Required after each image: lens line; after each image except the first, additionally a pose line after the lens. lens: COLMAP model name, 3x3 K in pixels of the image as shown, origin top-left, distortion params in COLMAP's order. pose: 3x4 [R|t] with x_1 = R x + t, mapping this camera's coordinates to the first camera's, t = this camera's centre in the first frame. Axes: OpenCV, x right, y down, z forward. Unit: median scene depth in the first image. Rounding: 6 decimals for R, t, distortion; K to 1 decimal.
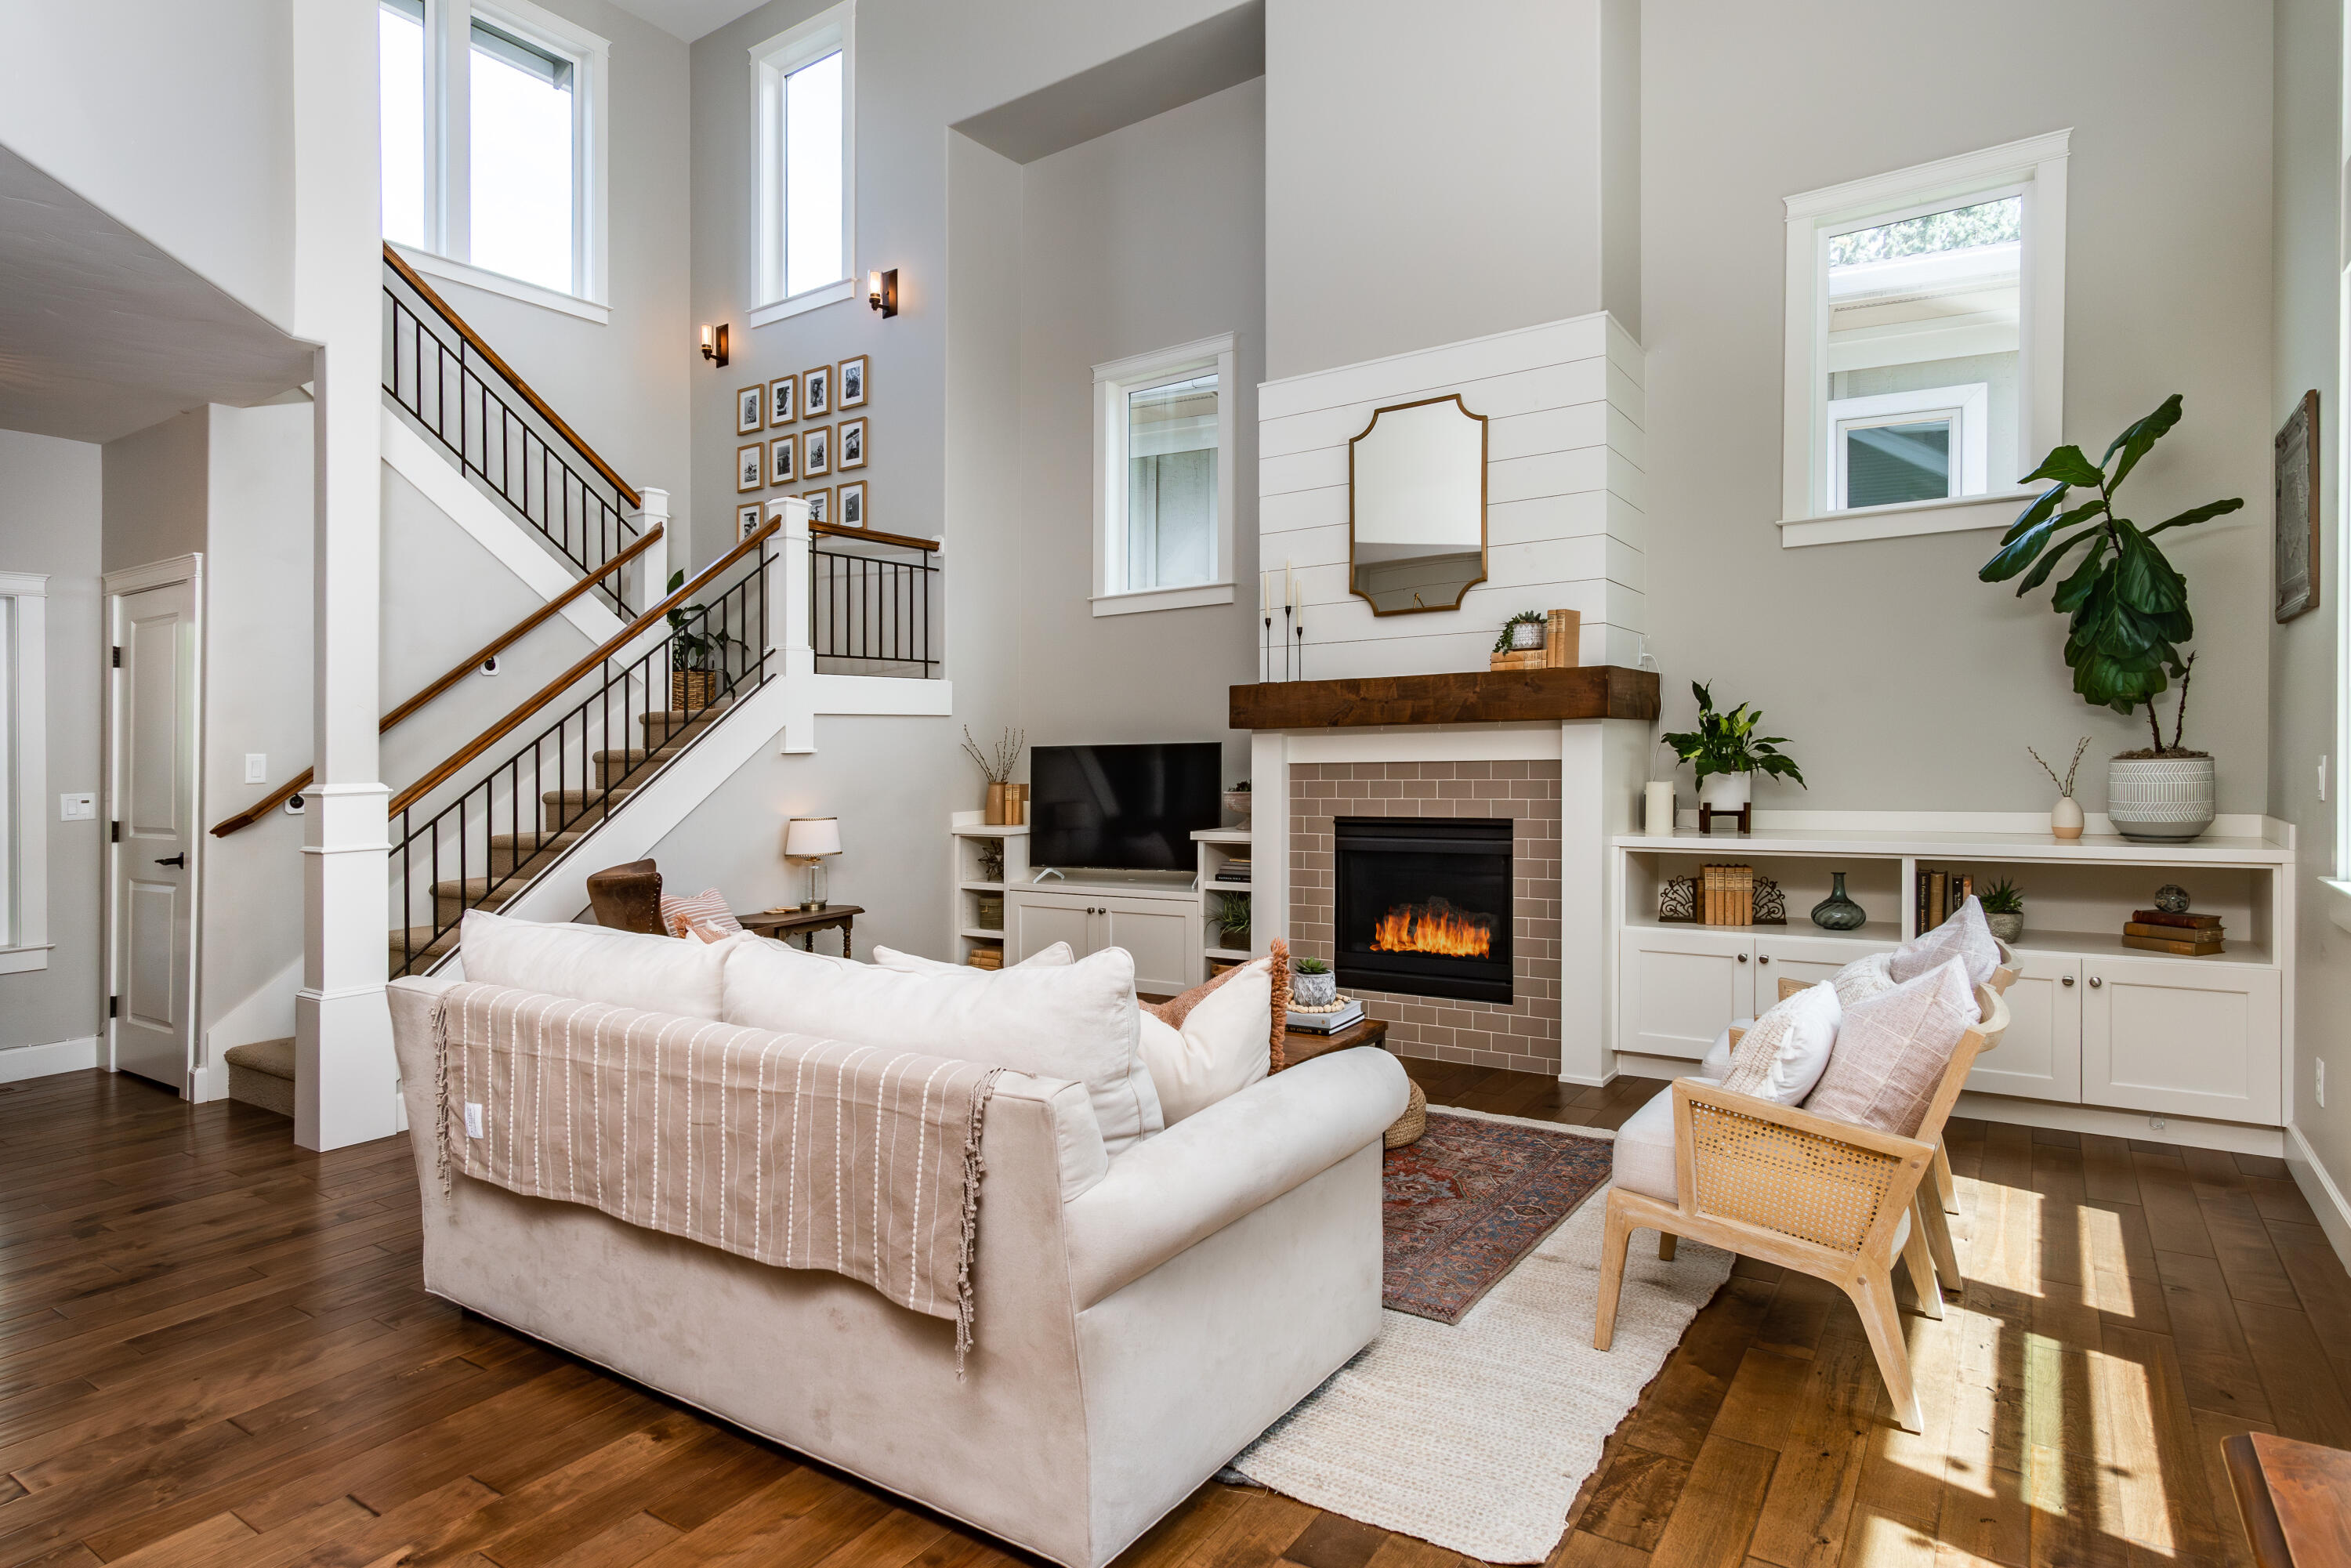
lens RADIAL K [[1272.2, 0, 1172.4], [0, 1272.2, 773.0], [0, 0, 1]] dist [-0.002690, 0.000755]
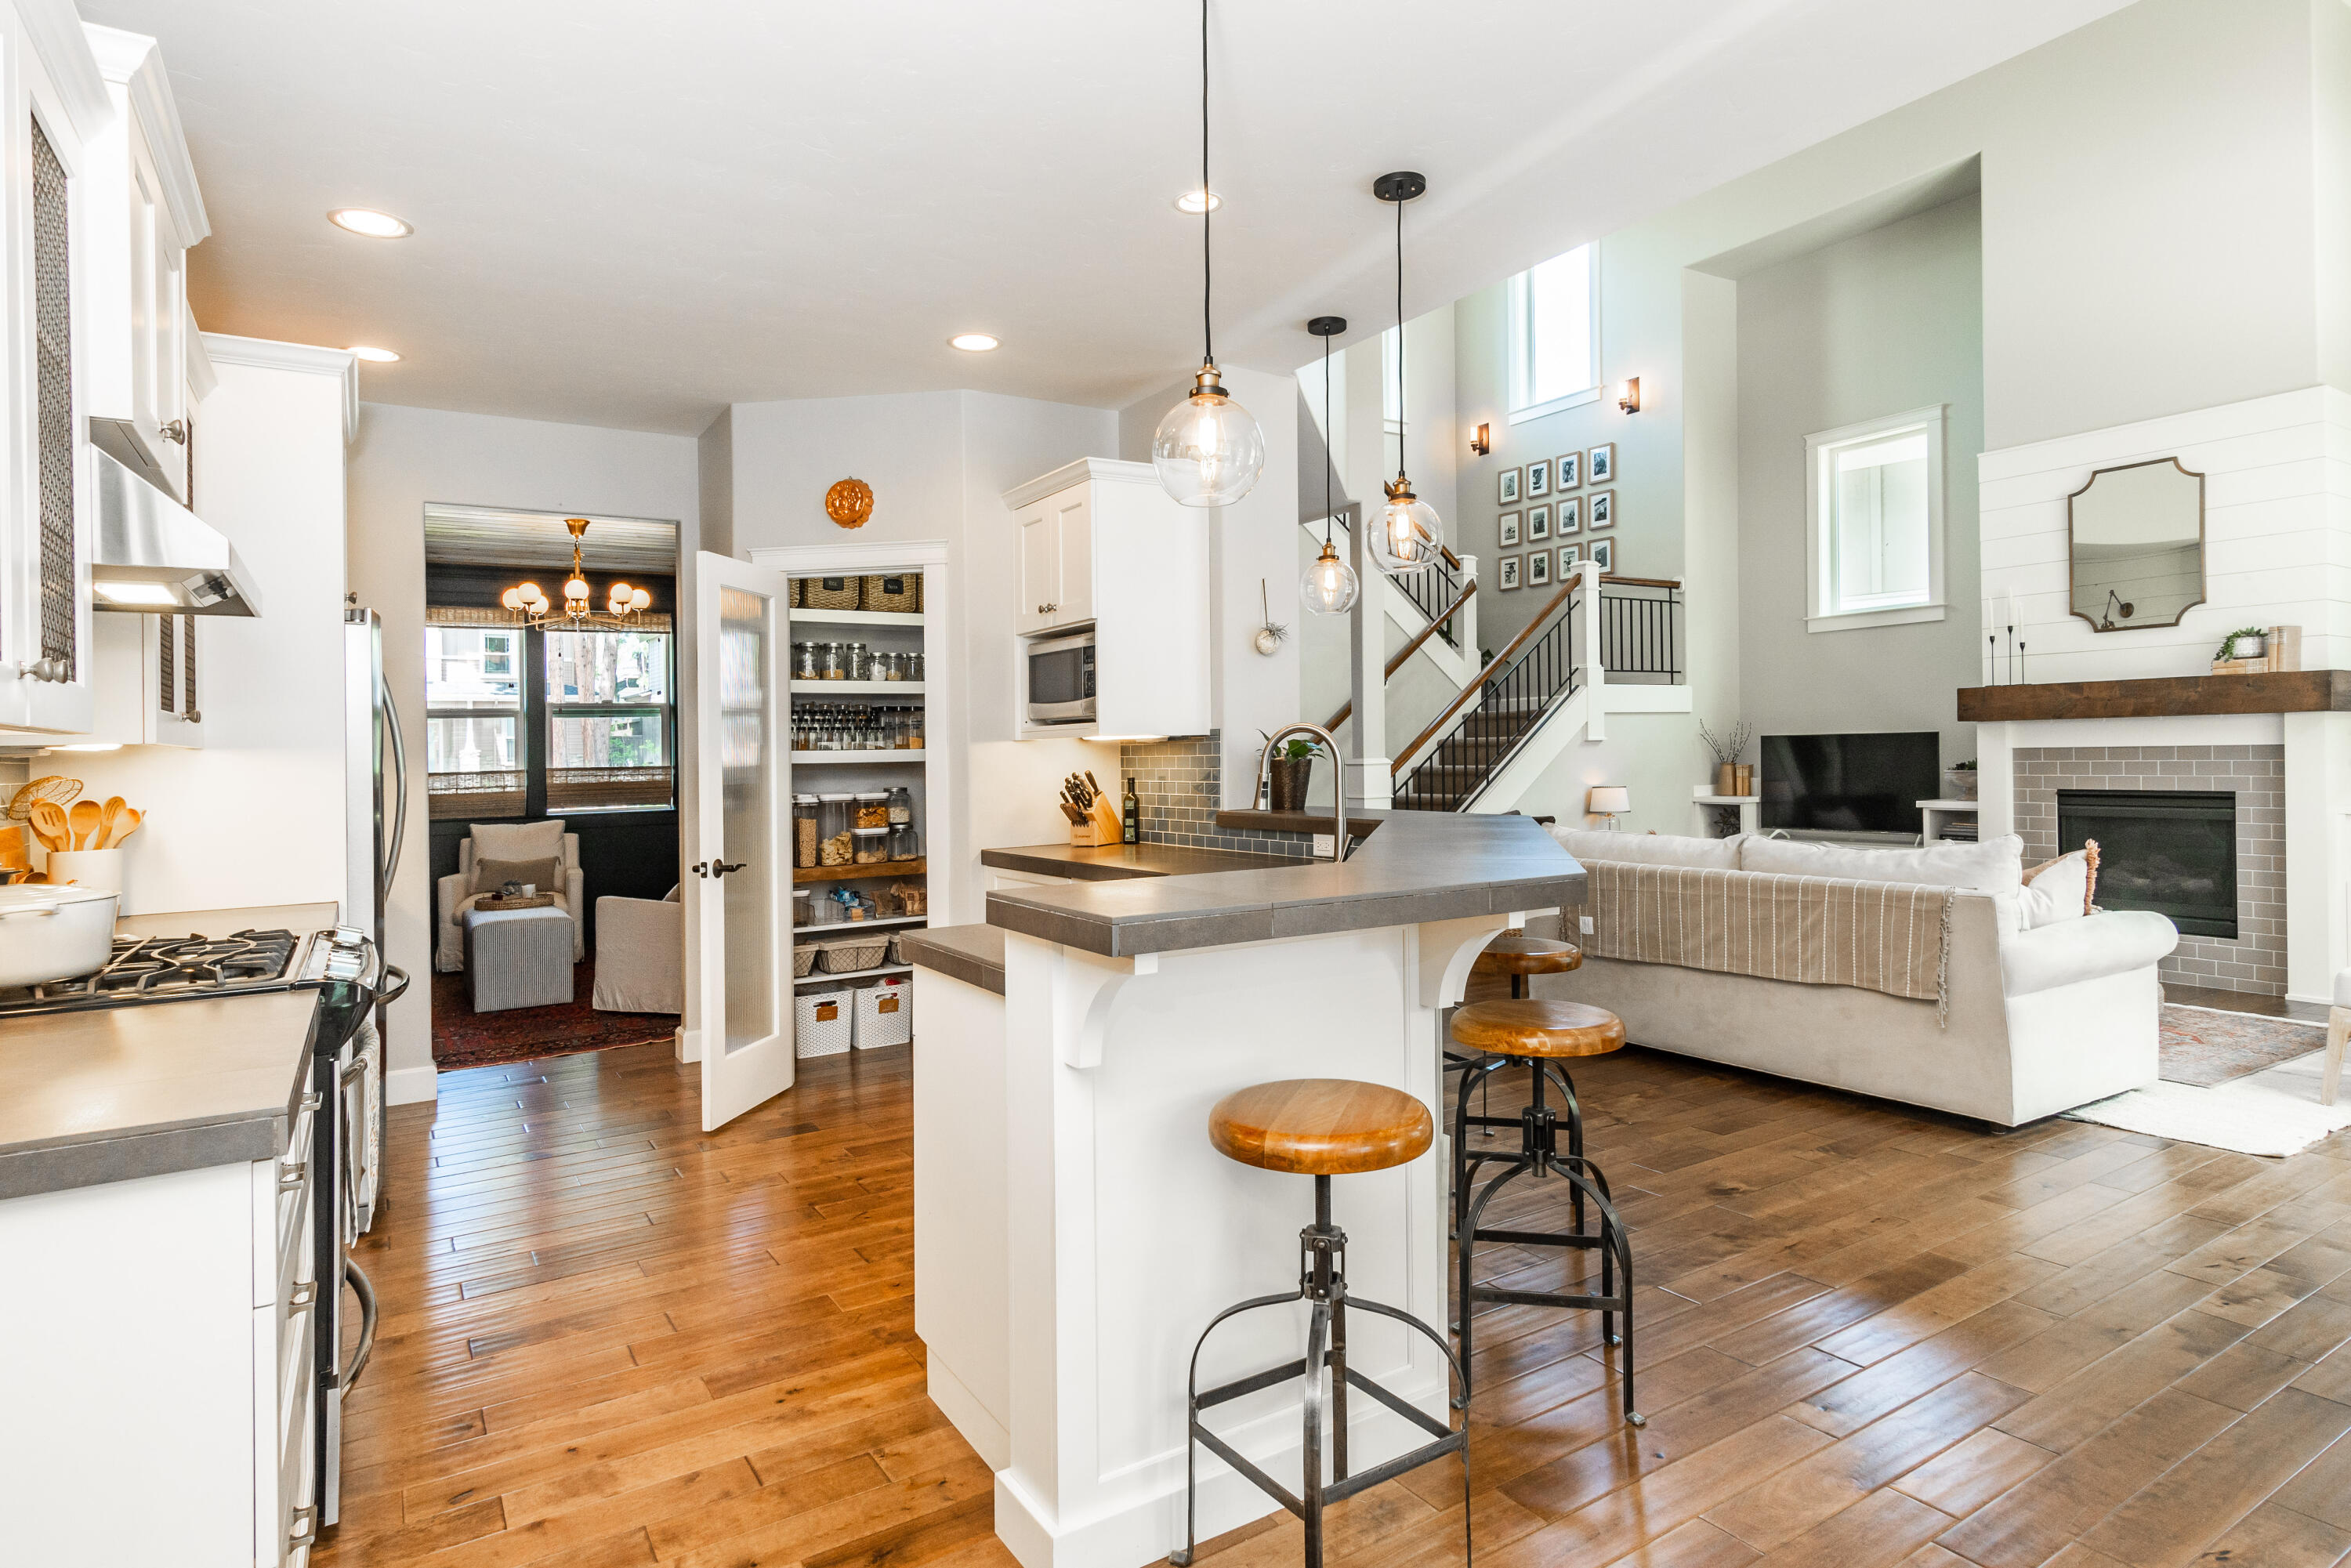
lens RADIAL K [[1272.2, 0, 1150.3], [0, 1272.2, 726.9], [0, 0, 1]] dist [-0.002690, 0.000755]
pose [[0.910032, -0.005342, -0.414503, -0.156900], [-0.006344, 0.999620, -0.026812, 0.010446], [0.414488, 0.027030, 0.909653, -0.491438]]
